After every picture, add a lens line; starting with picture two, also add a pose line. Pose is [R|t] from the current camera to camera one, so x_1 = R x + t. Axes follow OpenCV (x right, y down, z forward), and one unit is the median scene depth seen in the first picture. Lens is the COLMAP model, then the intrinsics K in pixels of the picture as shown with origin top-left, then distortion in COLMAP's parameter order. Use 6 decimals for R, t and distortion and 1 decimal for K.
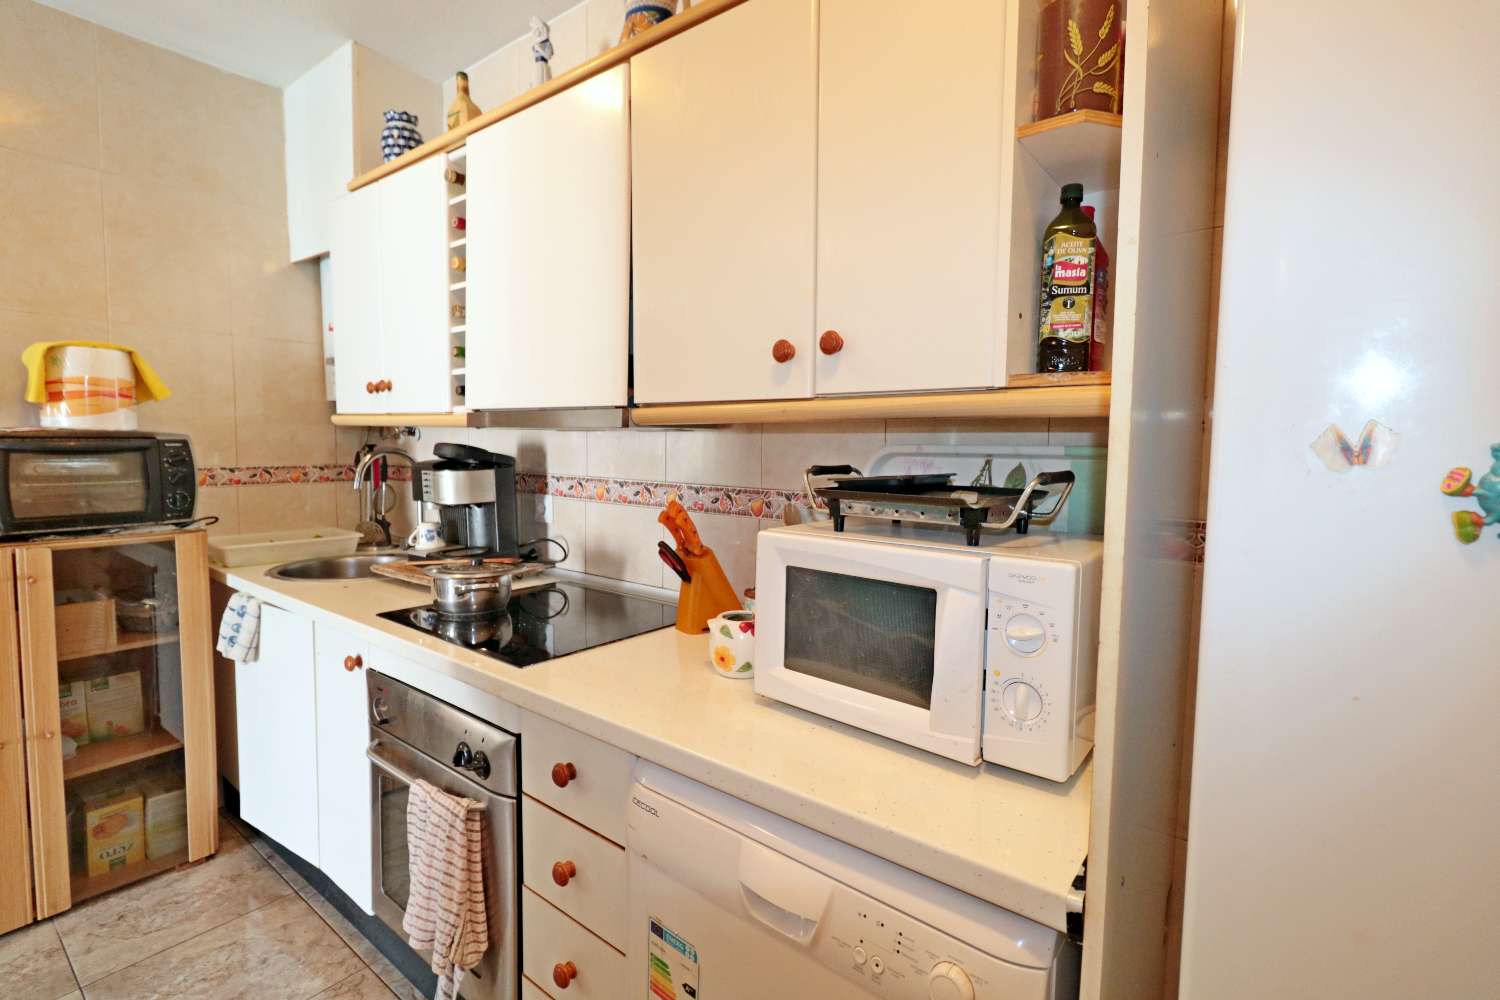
lens RADIAL K [[691.2, 0, 751.3], [0, 691.2, 493.2], [0, 0, 1]] dist [0.003296, -0.000794]
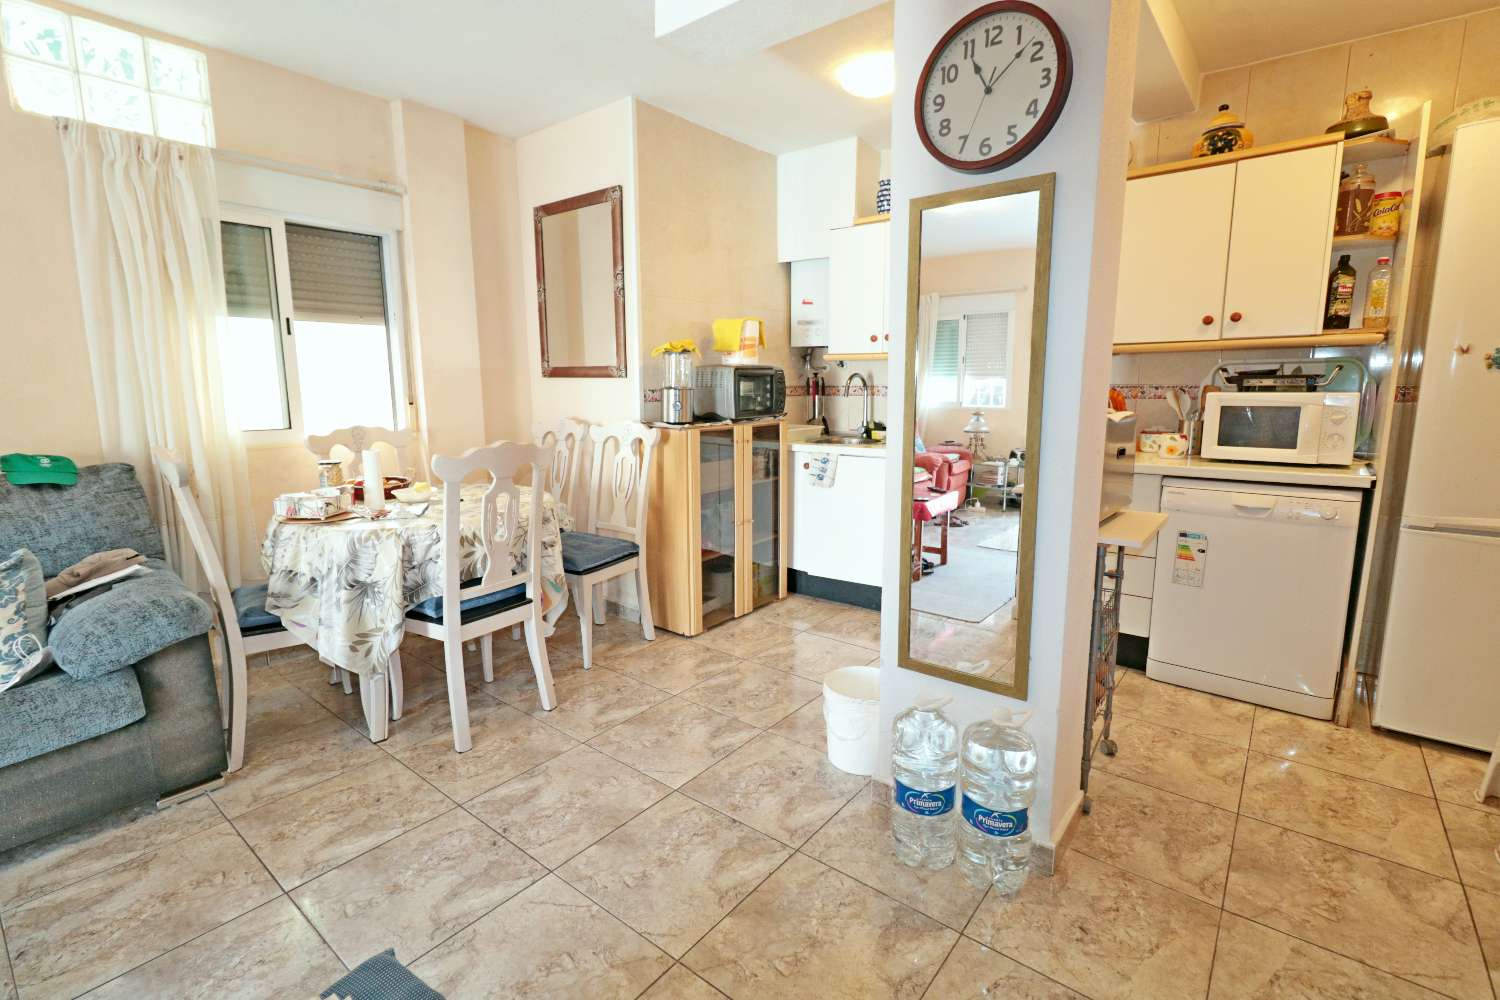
lens RADIAL K [[691.2, 0, 749.8], [0, 691.2, 495.3], [0, 0, 1]] dist [0.003296, -0.000794]
pose [[0.999605, -0.020337, -0.019407, -1.070486], [0.022013, 0.995657, 0.090456, 0.105152], [0.017484, -0.090848, 0.995711, -1.054275]]
